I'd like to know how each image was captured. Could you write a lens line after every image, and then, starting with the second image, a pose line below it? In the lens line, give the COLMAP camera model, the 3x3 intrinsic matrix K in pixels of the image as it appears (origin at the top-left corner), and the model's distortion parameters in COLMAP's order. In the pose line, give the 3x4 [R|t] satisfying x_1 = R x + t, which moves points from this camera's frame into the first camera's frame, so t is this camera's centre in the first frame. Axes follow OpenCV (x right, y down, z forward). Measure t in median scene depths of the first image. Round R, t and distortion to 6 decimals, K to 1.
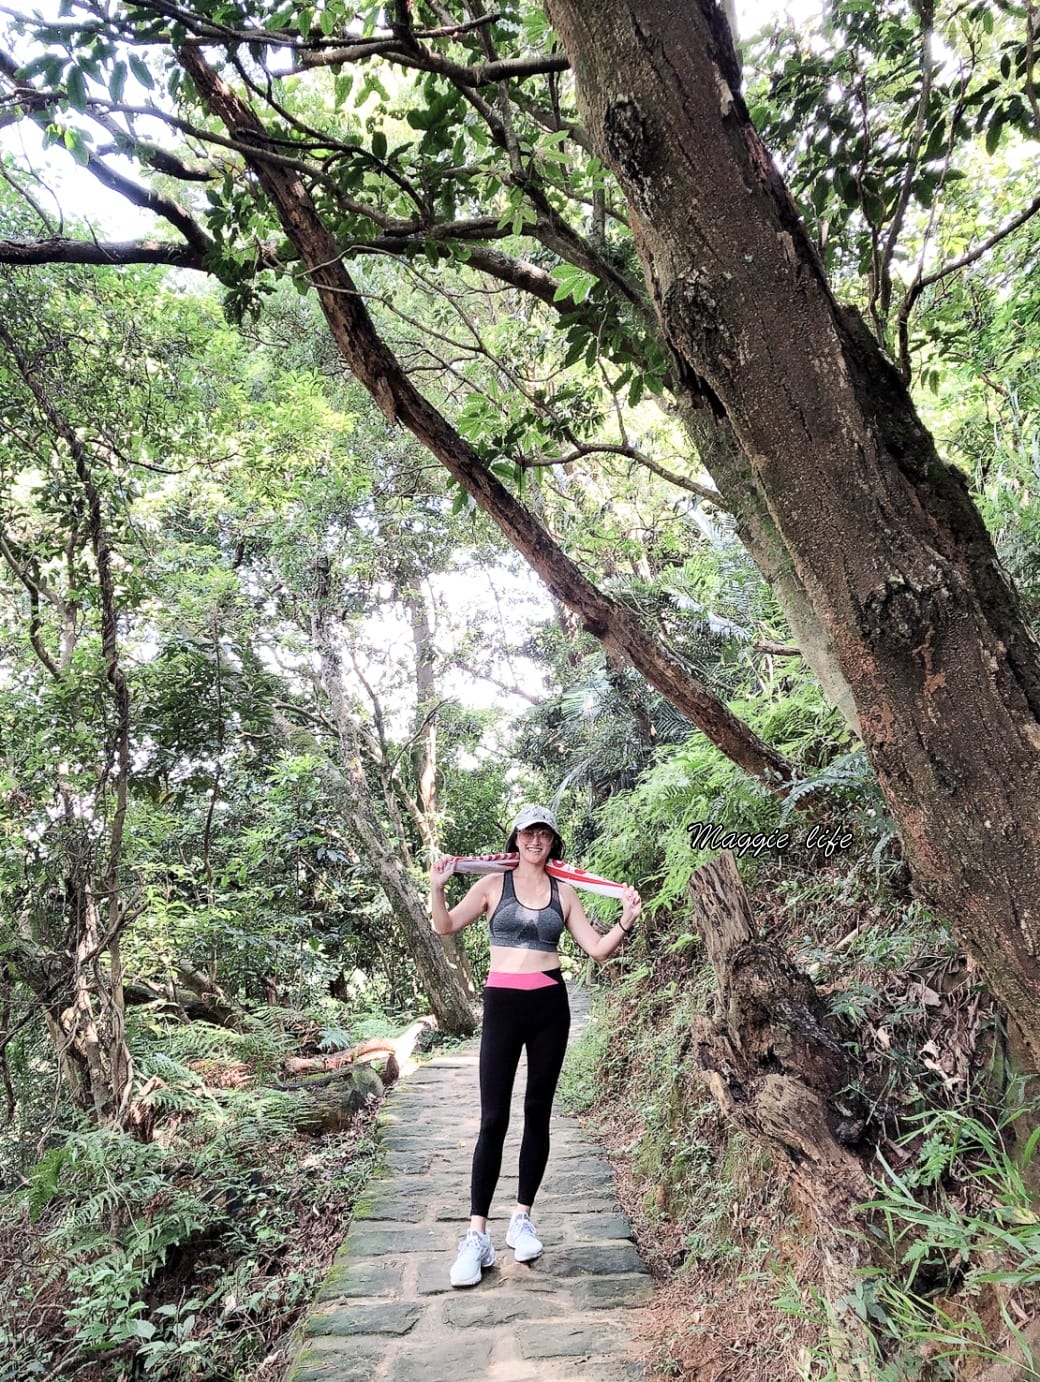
lens RADIAL K [[1085.0, 0, 524.6], [0, 1085.0, 690.3], [0, 0, 1]] dist [0.044473, -0.016550]
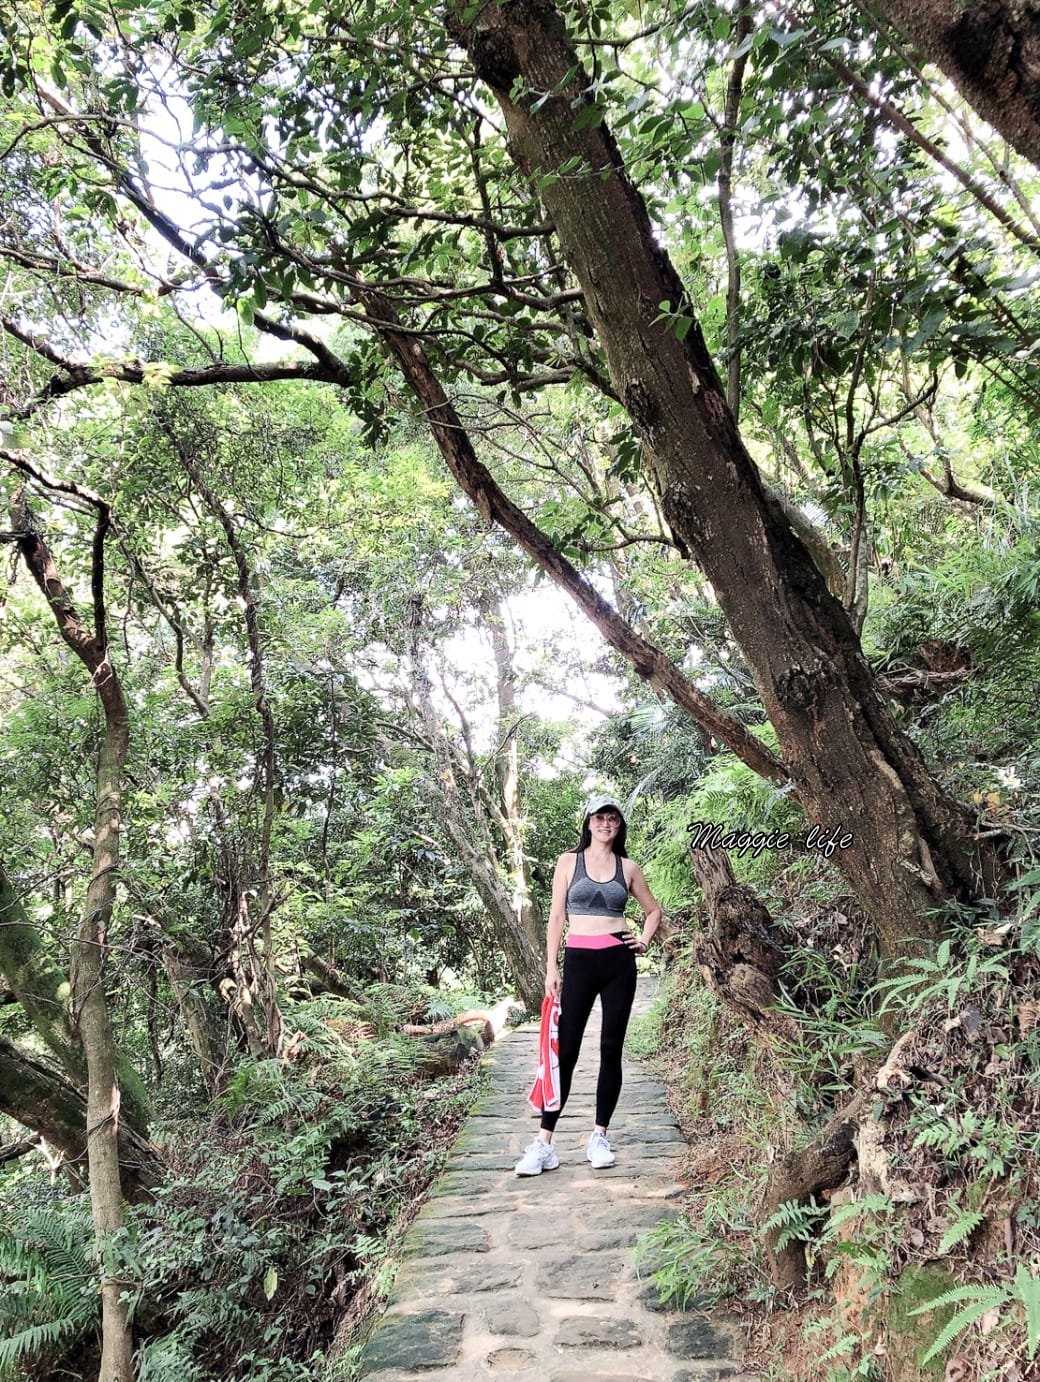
lens RADIAL K [[1085.0, 0, 517.3], [0, 1085.0, 686.9], [0, 0, 1]] dist [0.044473, -0.016550]
pose [[0.996813, -0.017757, -0.077766, 0.007748], [0.016863, 0.999784, -0.012134, -0.013103], [0.077965, 0.010784, 0.996898, -0.173369]]
